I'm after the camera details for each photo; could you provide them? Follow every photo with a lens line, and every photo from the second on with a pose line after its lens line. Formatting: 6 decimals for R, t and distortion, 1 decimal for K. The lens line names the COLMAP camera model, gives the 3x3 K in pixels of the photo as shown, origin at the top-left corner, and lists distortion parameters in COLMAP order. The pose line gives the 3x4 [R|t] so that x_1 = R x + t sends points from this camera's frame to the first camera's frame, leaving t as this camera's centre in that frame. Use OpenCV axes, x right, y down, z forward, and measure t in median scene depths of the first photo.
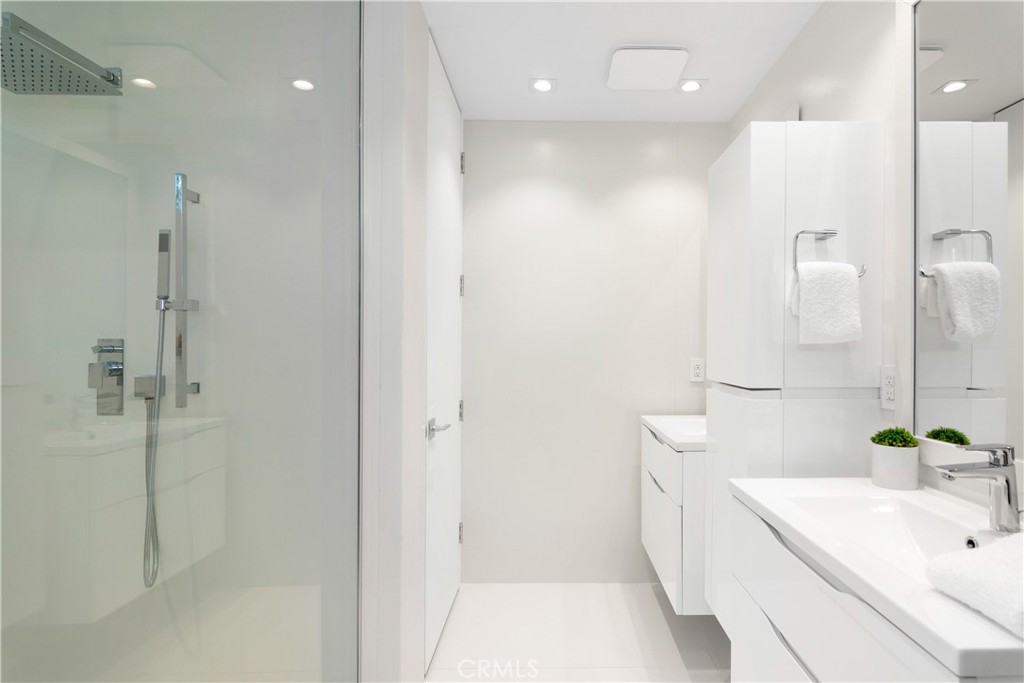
lens RADIAL K [[519.2, 0, 517.2], [0, 519.2, 343.3], [0, 0, 1]] dist [0.006683, 0.000312]
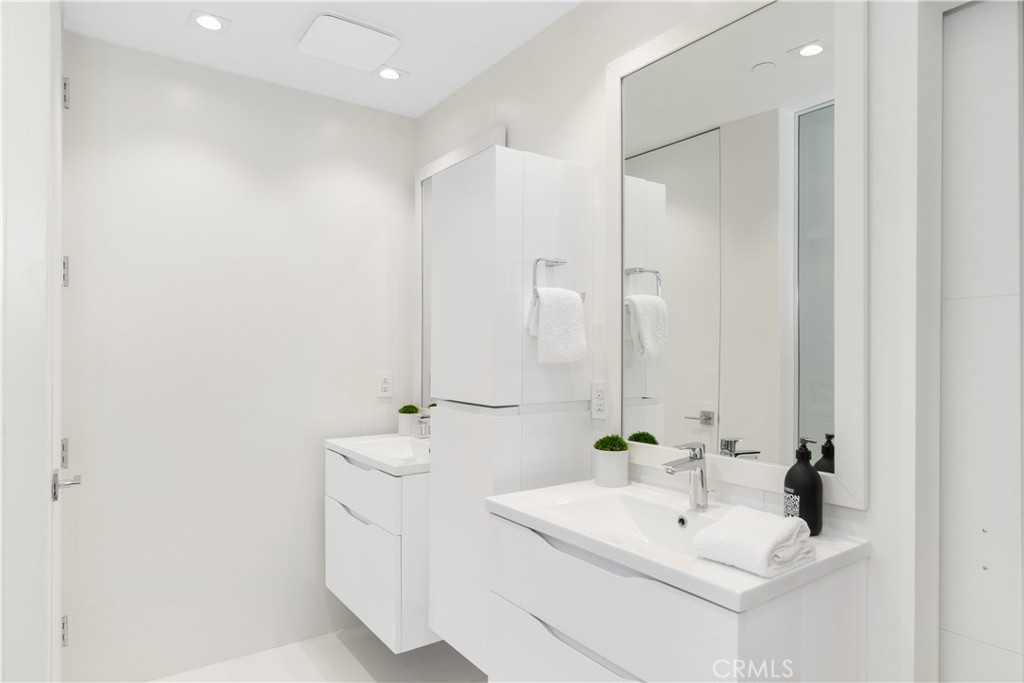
lens RADIAL K [[603.7, 0, 511.5], [0, 603.7, 350.5], [0, 0, 1]] dist [0.015973, 0.002393]
pose [[0.832471, 0.004831, 0.554048, -0.193004], [-0.004364, 0.999988, -0.002163, -0.021287], [-0.554052, -0.000617, 0.832482, -0.007525]]
